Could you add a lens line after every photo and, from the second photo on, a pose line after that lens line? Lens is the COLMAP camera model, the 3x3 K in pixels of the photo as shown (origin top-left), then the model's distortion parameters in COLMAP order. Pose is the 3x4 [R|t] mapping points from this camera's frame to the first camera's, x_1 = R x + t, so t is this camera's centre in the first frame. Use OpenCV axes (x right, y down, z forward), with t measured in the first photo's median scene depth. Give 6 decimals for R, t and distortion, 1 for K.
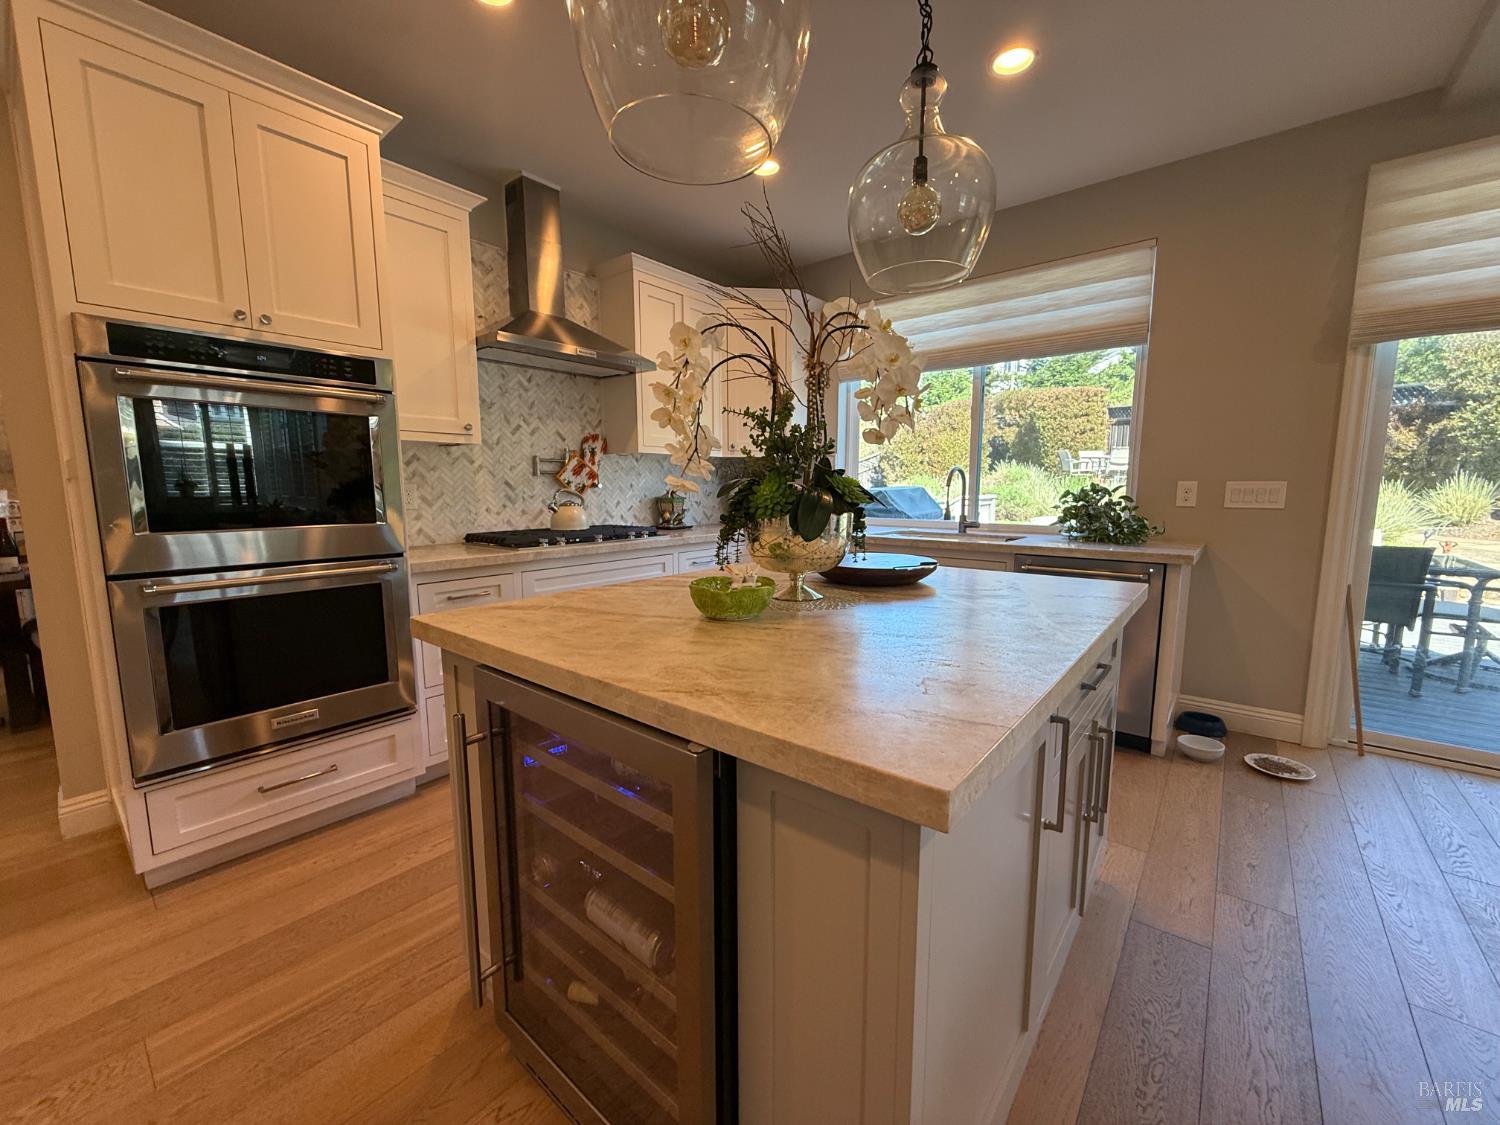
lens RADIAL K [[595.3, 0, 748.4], [0, 595.3, 557.4], [0, 0, 1]] dist [0.000539, 0.000057]
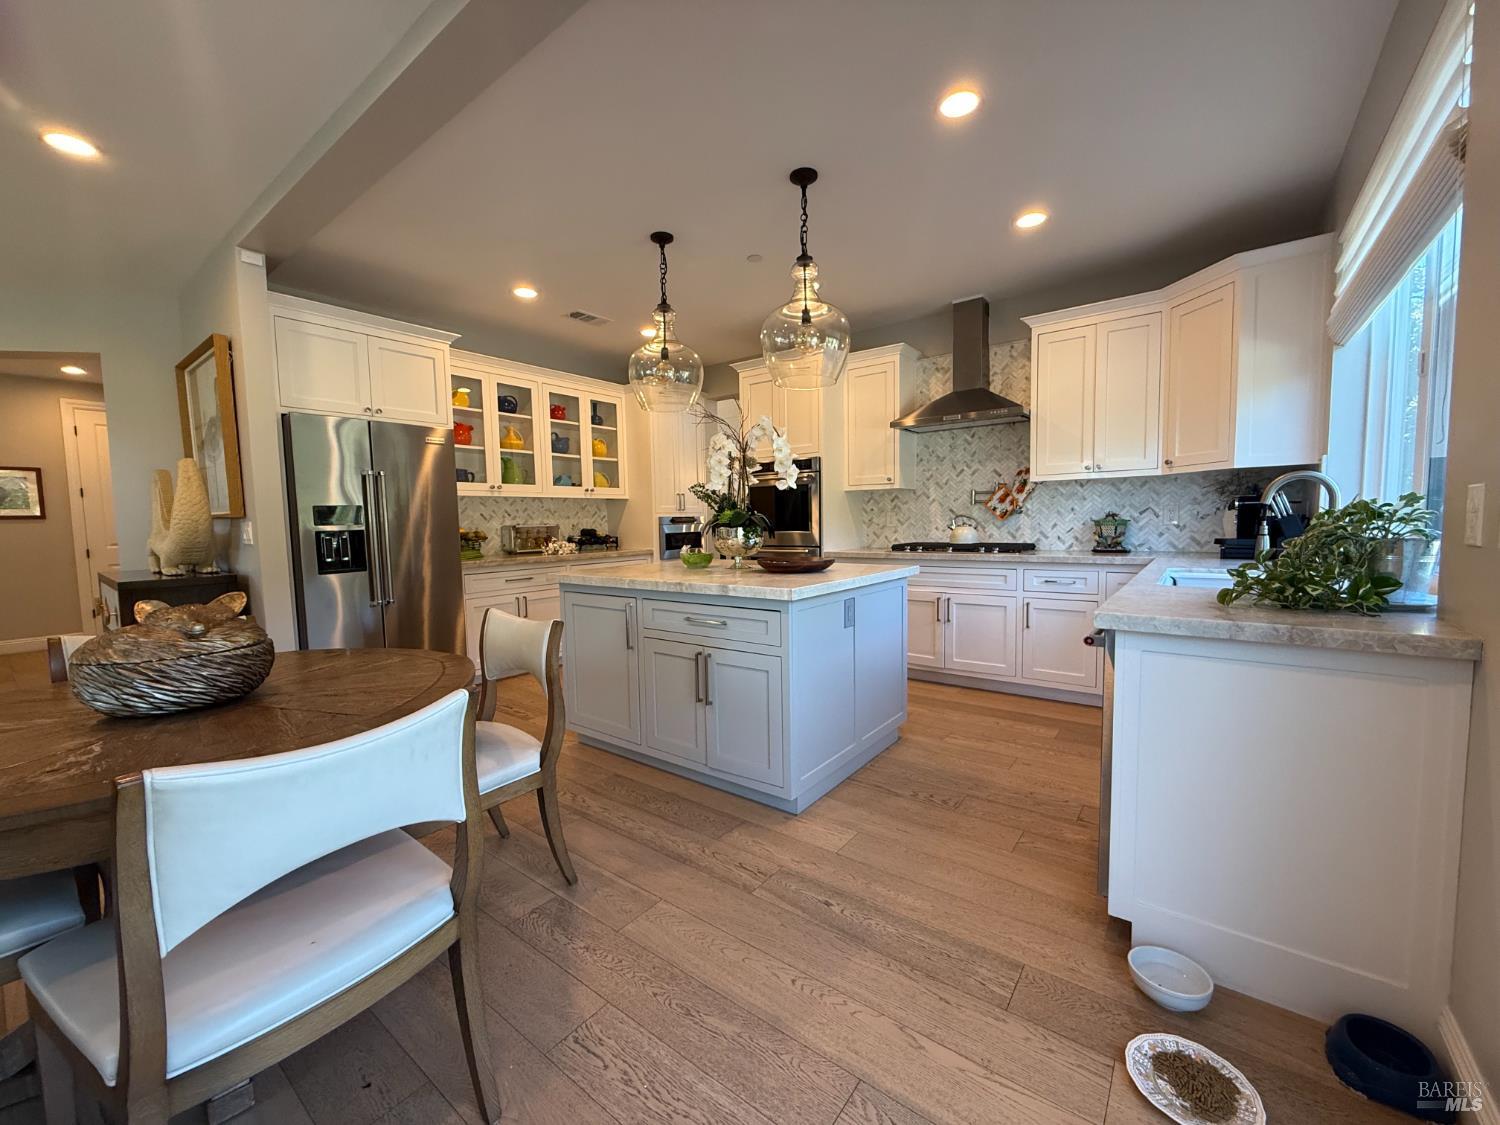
lens RADIAL K [[595.3, 0, 749.0], [0, 595.3, 565.1], [0, 0, 1]] dist [0.000539, 0.000057]
pose [[0.025968, 0.076361, -0.996742, 1.014962], [-0.102004, 0.992076, 0.073346, -0.045738], [0.994445, 0.099767, 0.033551, 0.453616]]
